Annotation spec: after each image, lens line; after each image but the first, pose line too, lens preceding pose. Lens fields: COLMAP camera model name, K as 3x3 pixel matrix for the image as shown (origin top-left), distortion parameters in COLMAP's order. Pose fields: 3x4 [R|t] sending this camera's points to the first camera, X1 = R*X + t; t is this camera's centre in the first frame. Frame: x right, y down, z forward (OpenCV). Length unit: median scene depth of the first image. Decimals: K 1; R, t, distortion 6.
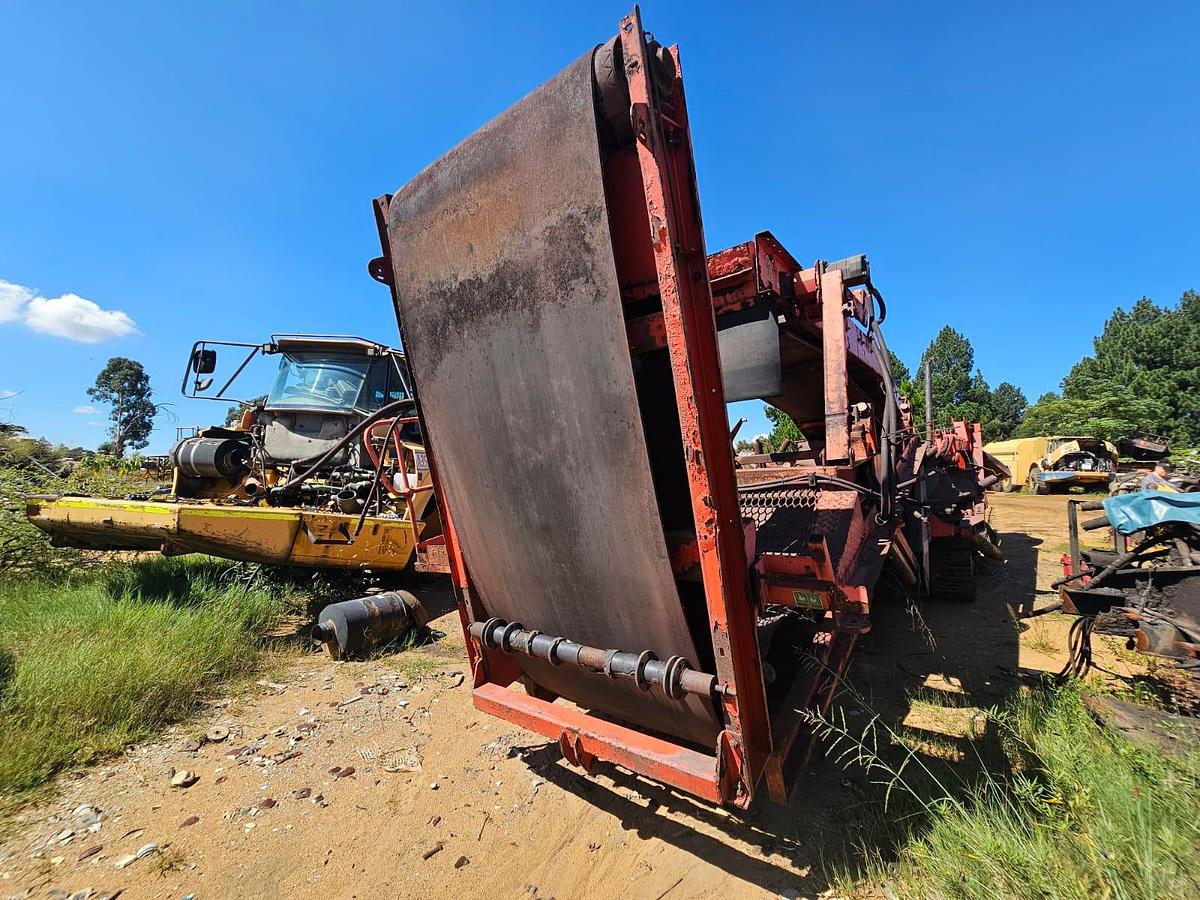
lens RADIAL K [[487.4, 0, 602.7], [0, 487.4, 455.9], [0, 0, 1]] dist [-0.001288, 0.000834]
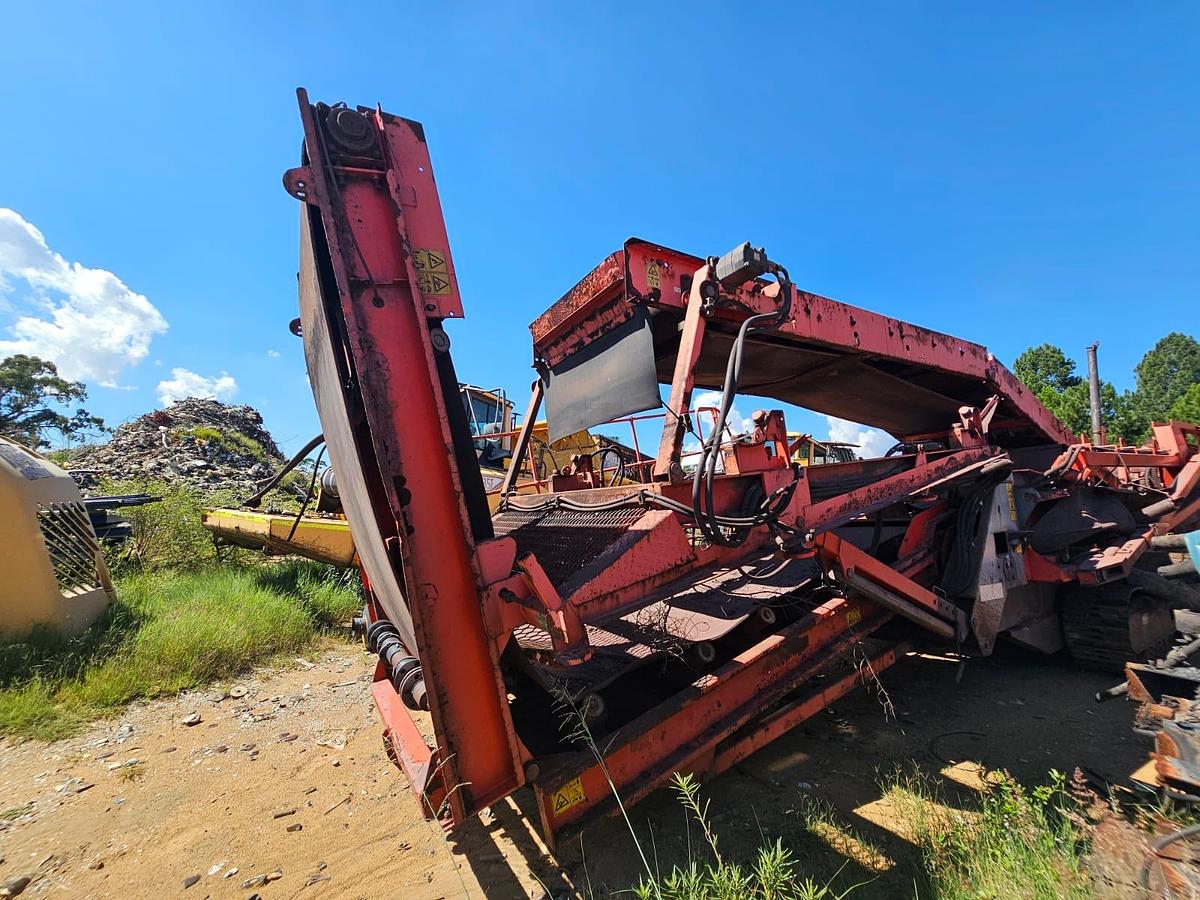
lens RADIAL K [[487.4, 0, 602.7], [0, 487.4, 455.9], [0, 0, 1]] dist [-0.001288, 0.000834]
pose [[0.935115, -0.024600, -0.353489, 0.731524], [0.006714, 0.998638, -0.051736, 0.018667], [0.354281, 0.046006, 0.934007, 0.126699]]
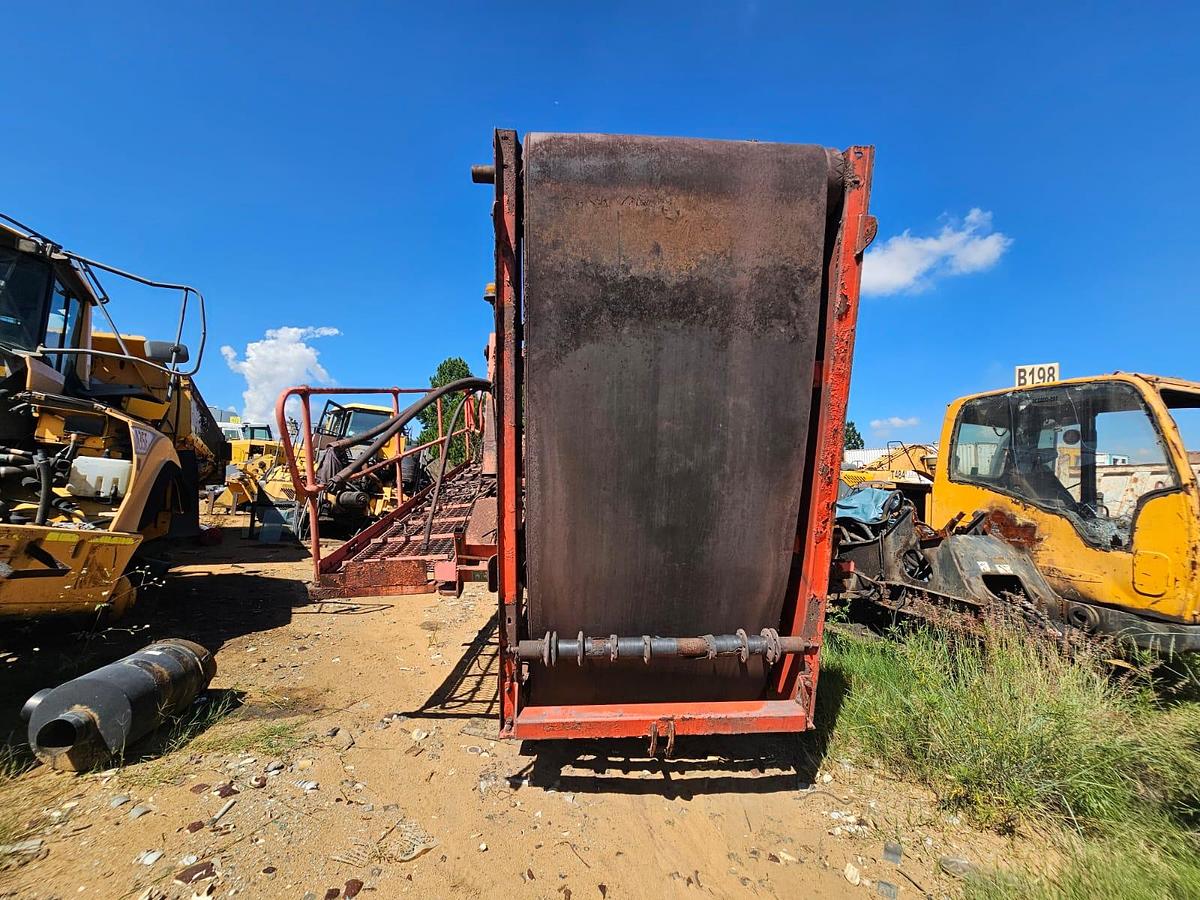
lens RADIAL K [[487.4, 0, 602.7], [0, 487.4, 455.9], [0, 0, 1]] dist [-0.001288, 0.000834]
pose [[0.756607, 0.068650, 0.650256, -0.853551], [-0.065447, 0.997430, -0.029152, 0.025737], [-0.650586, -0.020501, 0.759155, 0.275271]]
